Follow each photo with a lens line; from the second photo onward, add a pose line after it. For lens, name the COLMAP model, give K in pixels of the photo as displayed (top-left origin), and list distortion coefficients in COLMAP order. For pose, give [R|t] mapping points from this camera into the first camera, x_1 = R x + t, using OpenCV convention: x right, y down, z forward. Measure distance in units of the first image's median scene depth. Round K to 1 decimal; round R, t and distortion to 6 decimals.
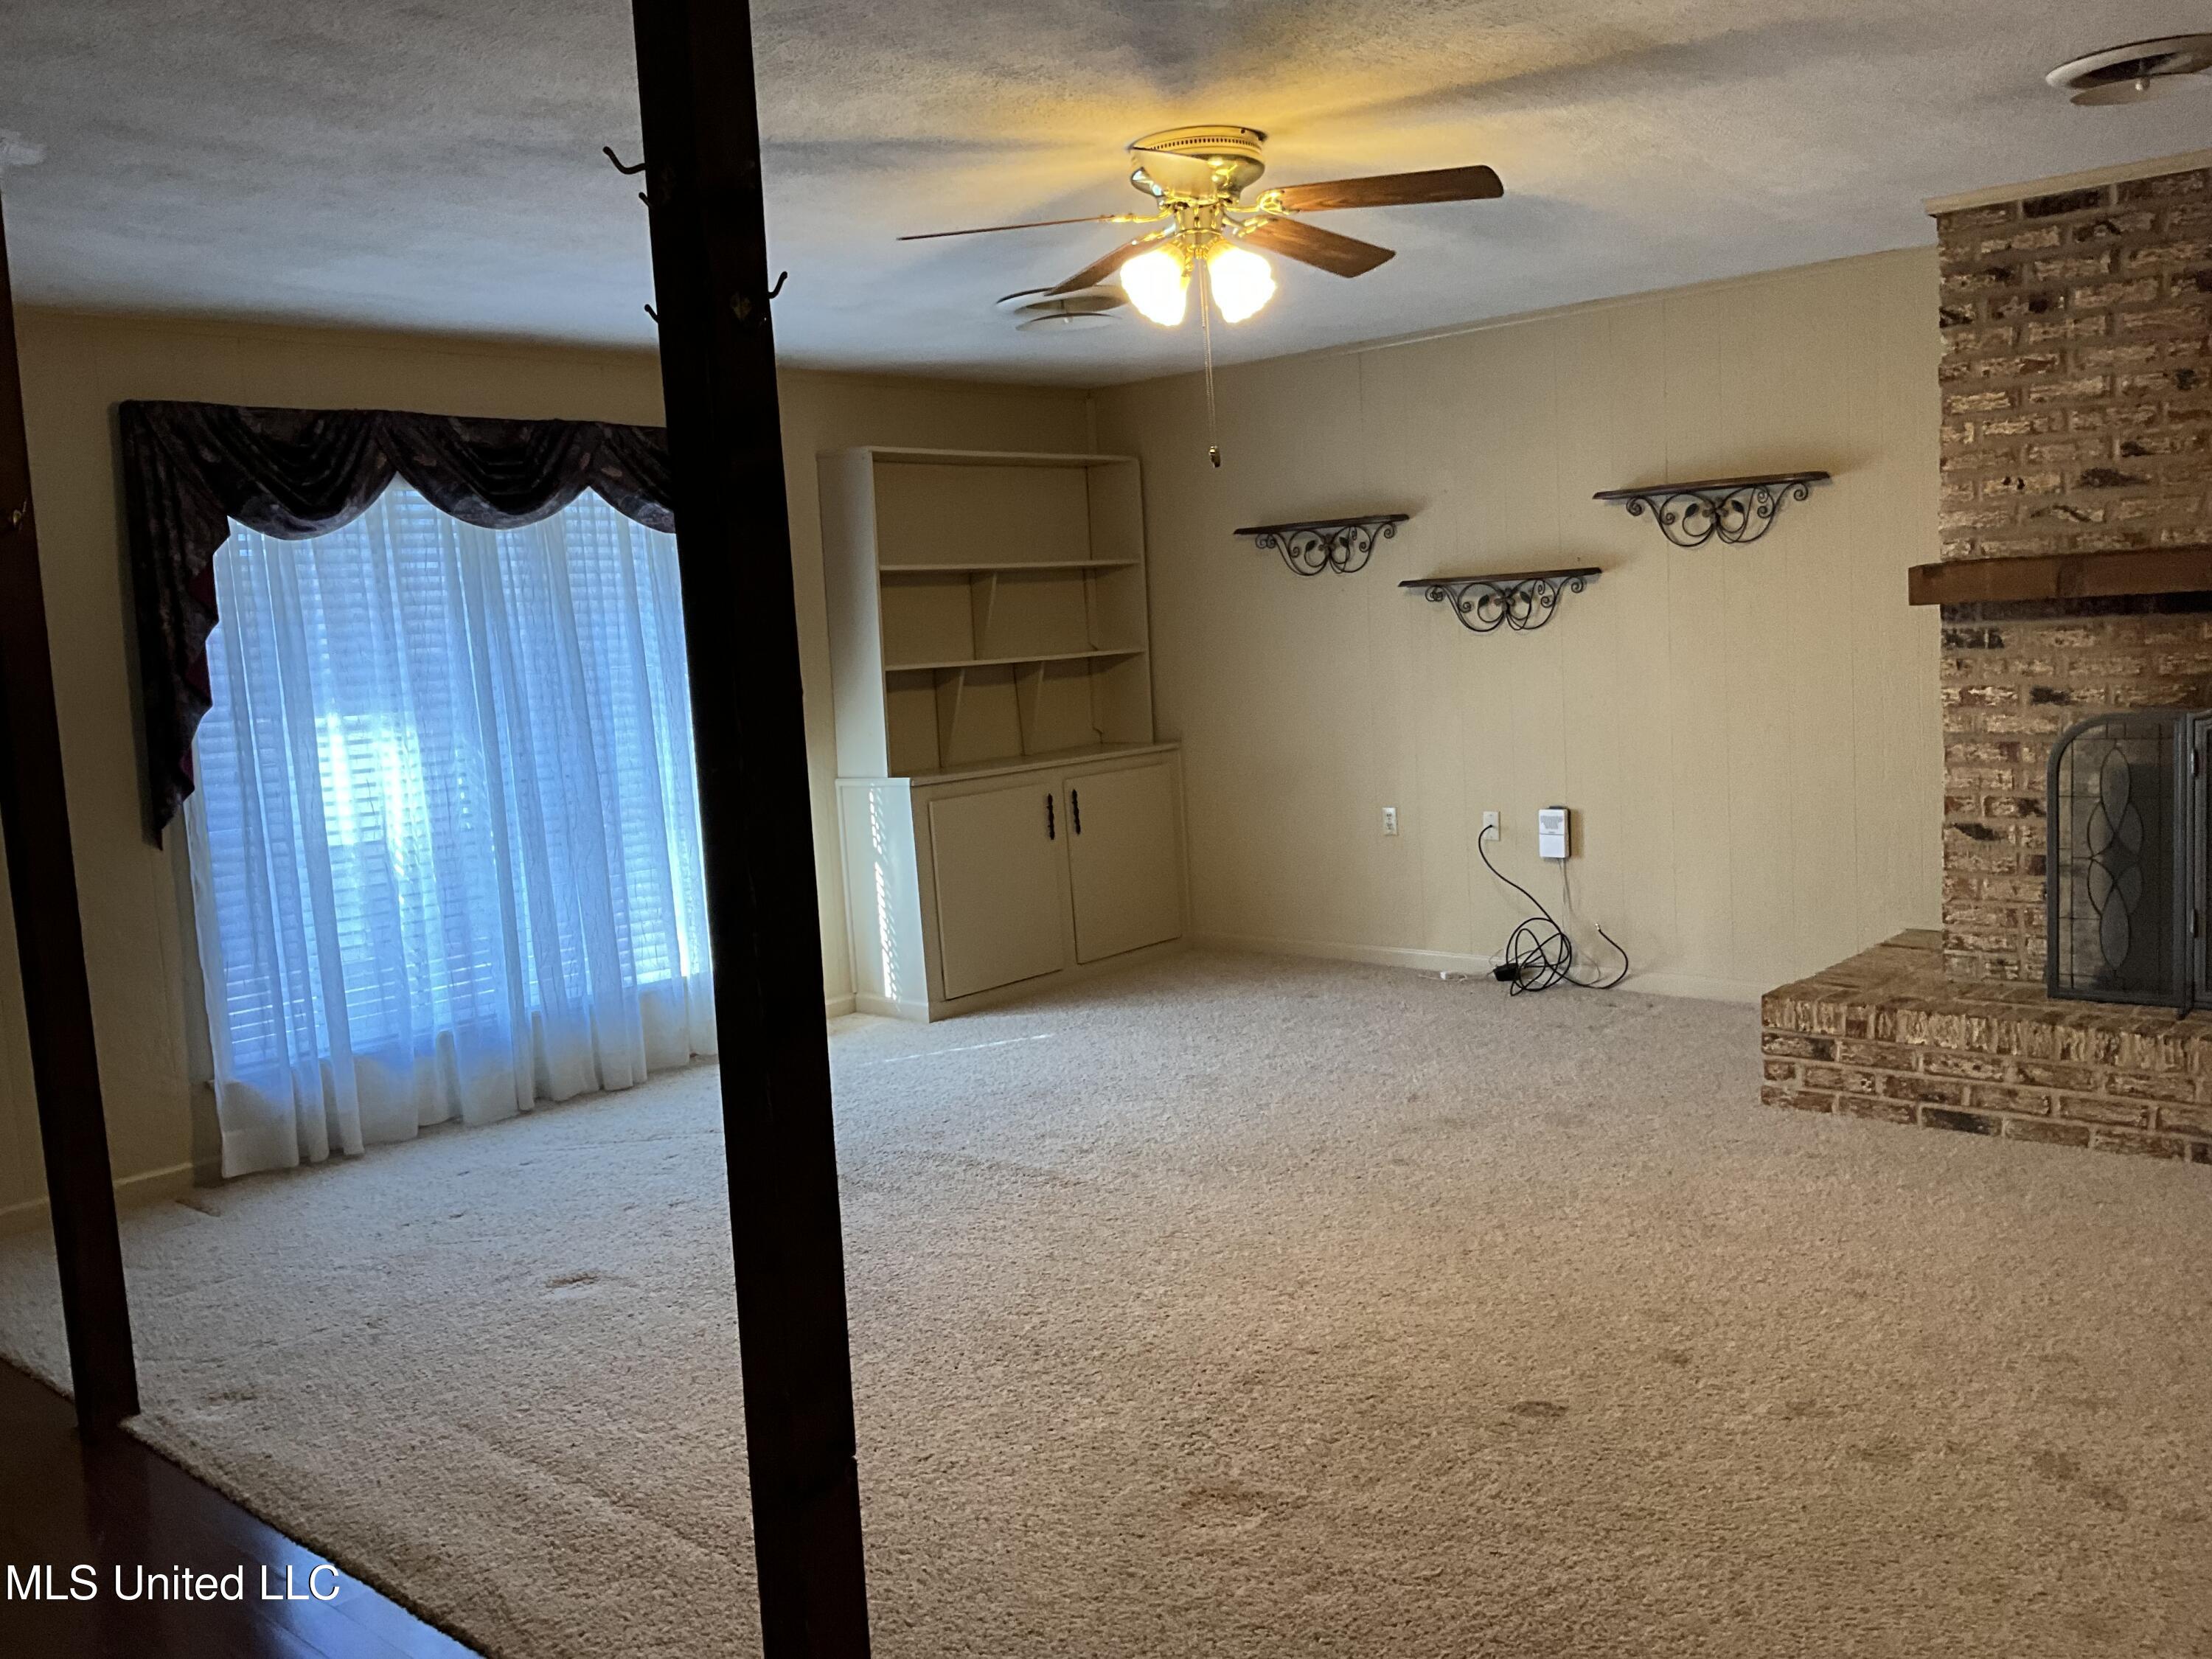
lens RADIAL K [[1821.4, 0, 1106.0], [0, 1821.4, 829.5], [0, 0, 1]] dist [0.111198, -0.238626]
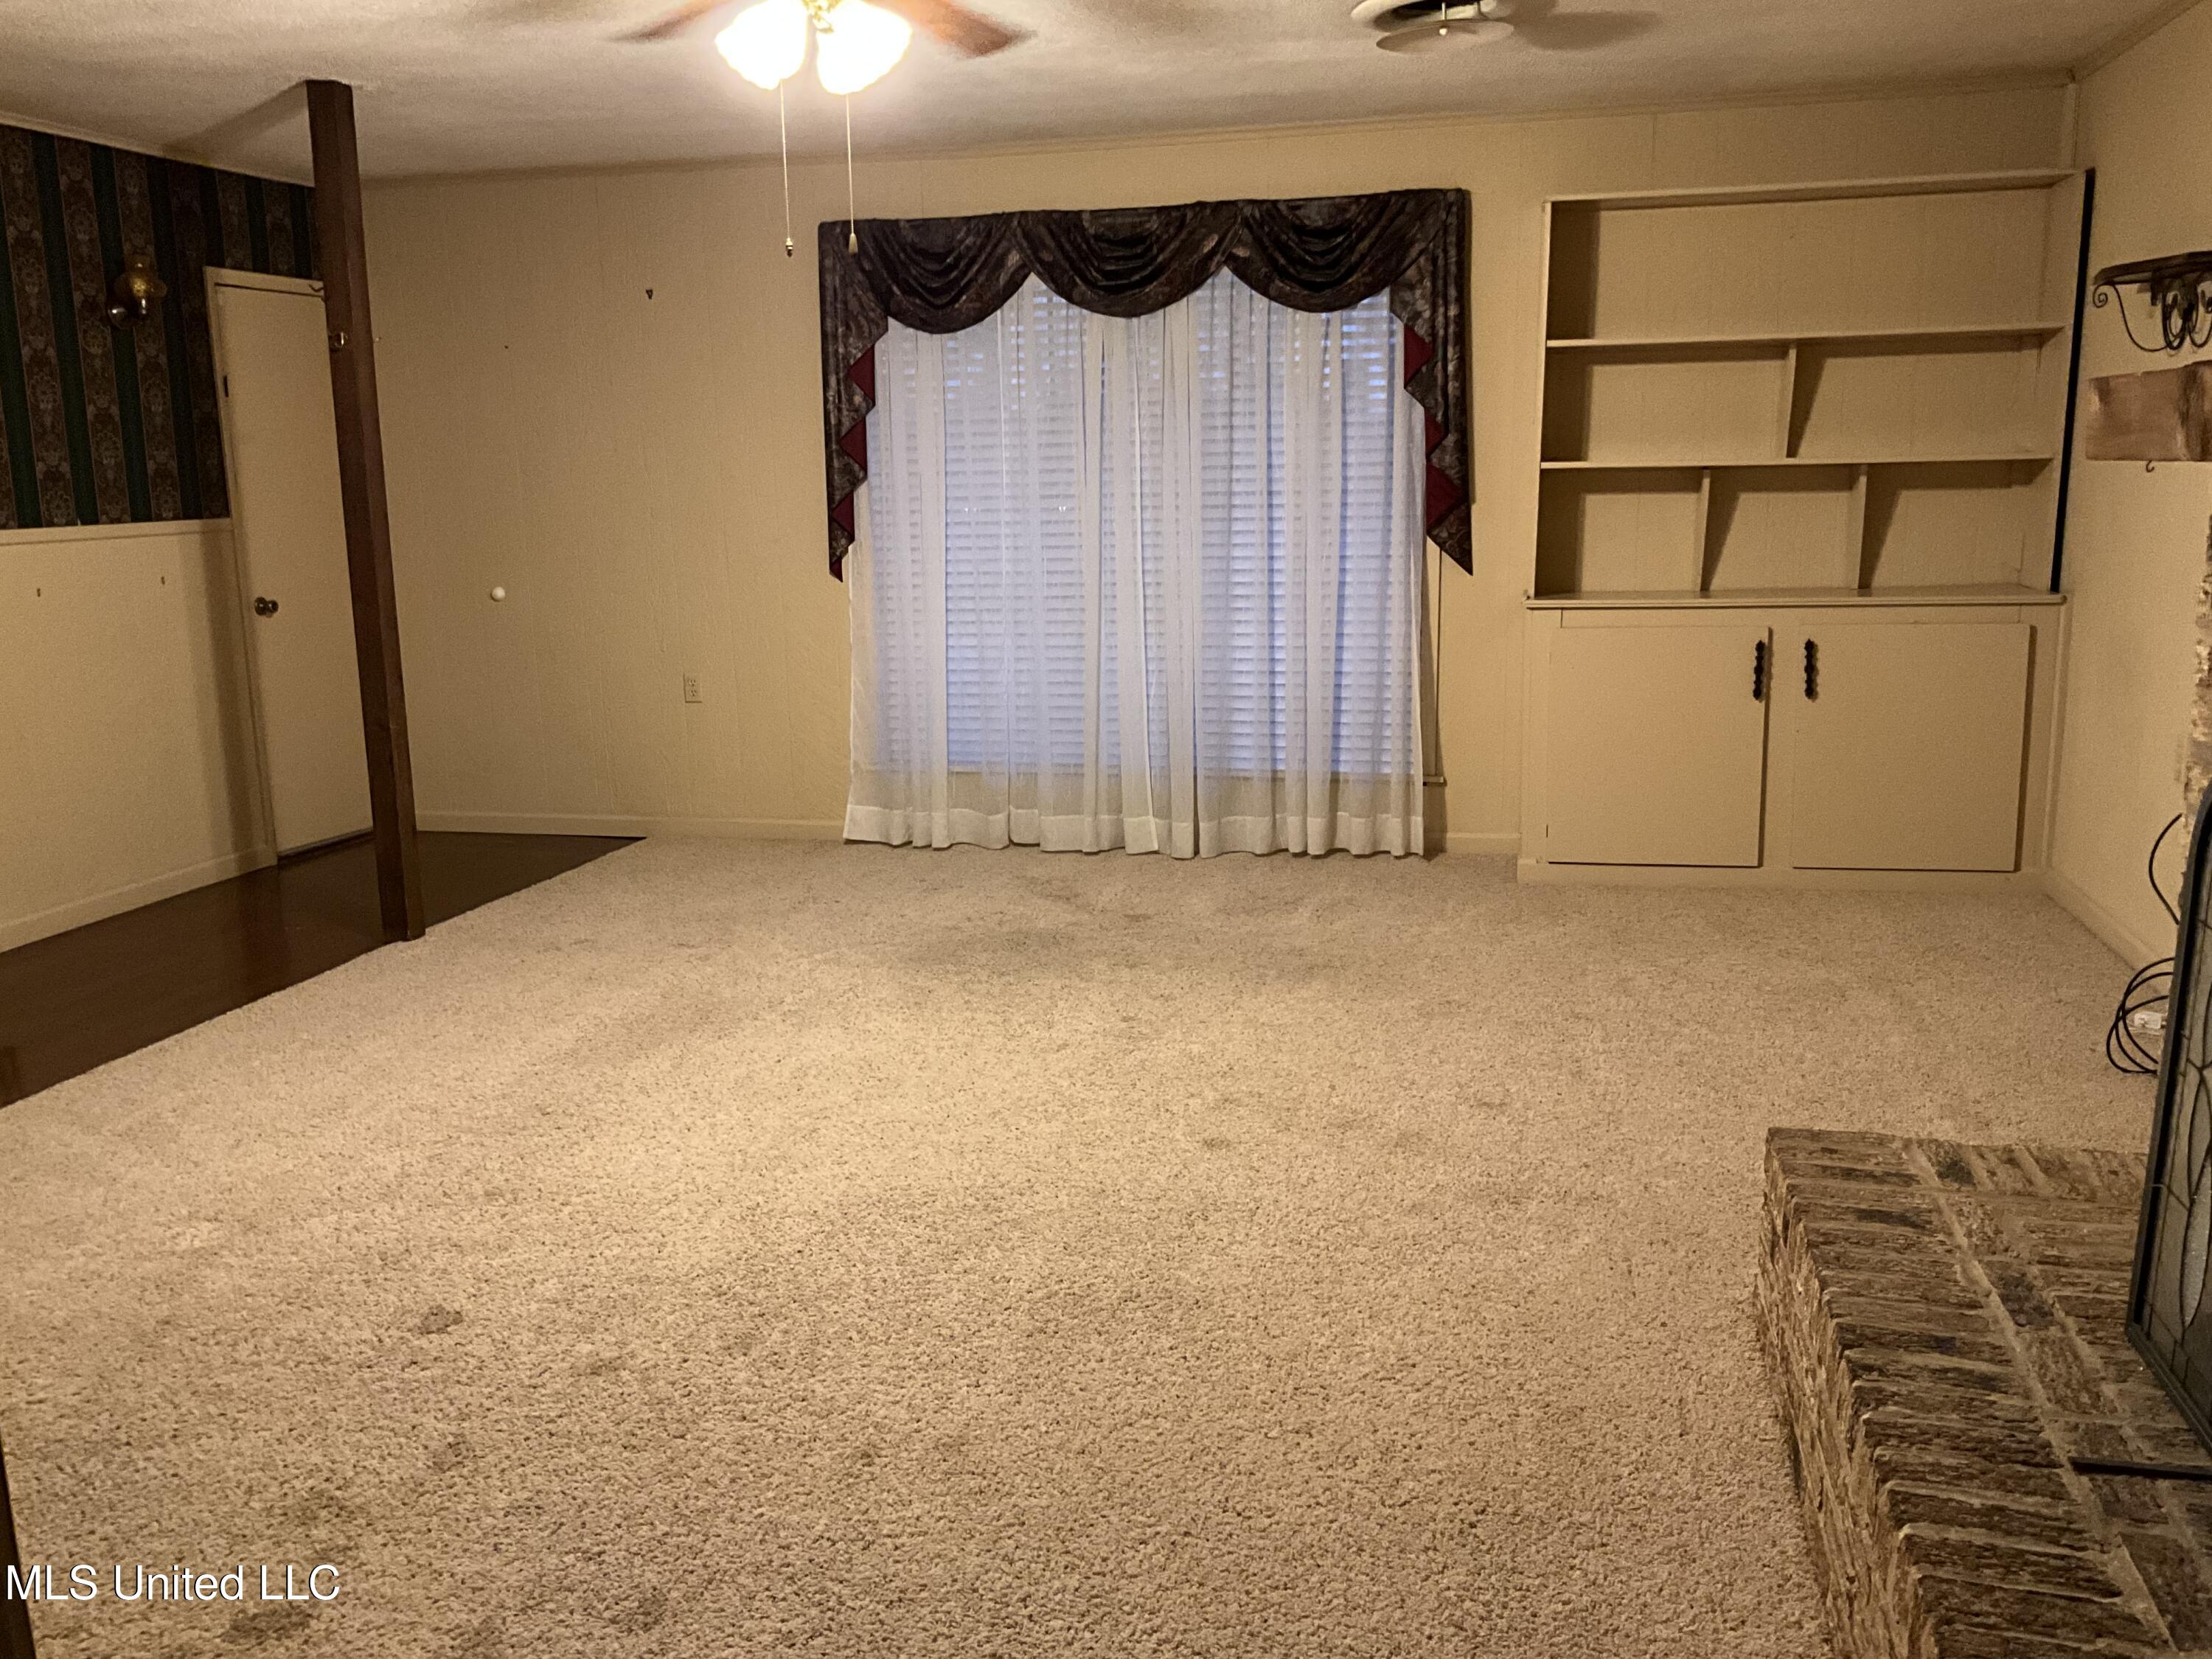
lens RADIAL K [[1840.9, 0, 1108.3], [0, 1840.9, 780.2], [0, 0, 1]] dist [0.106836, -0.241291]
pose [[0.480264, 0.189262, -0.856461, 0.647185], [-0.108076, 0.981771, 0.156350, -0.068478], [0.870440, 0.017474, 0.491964, 0.485157]]
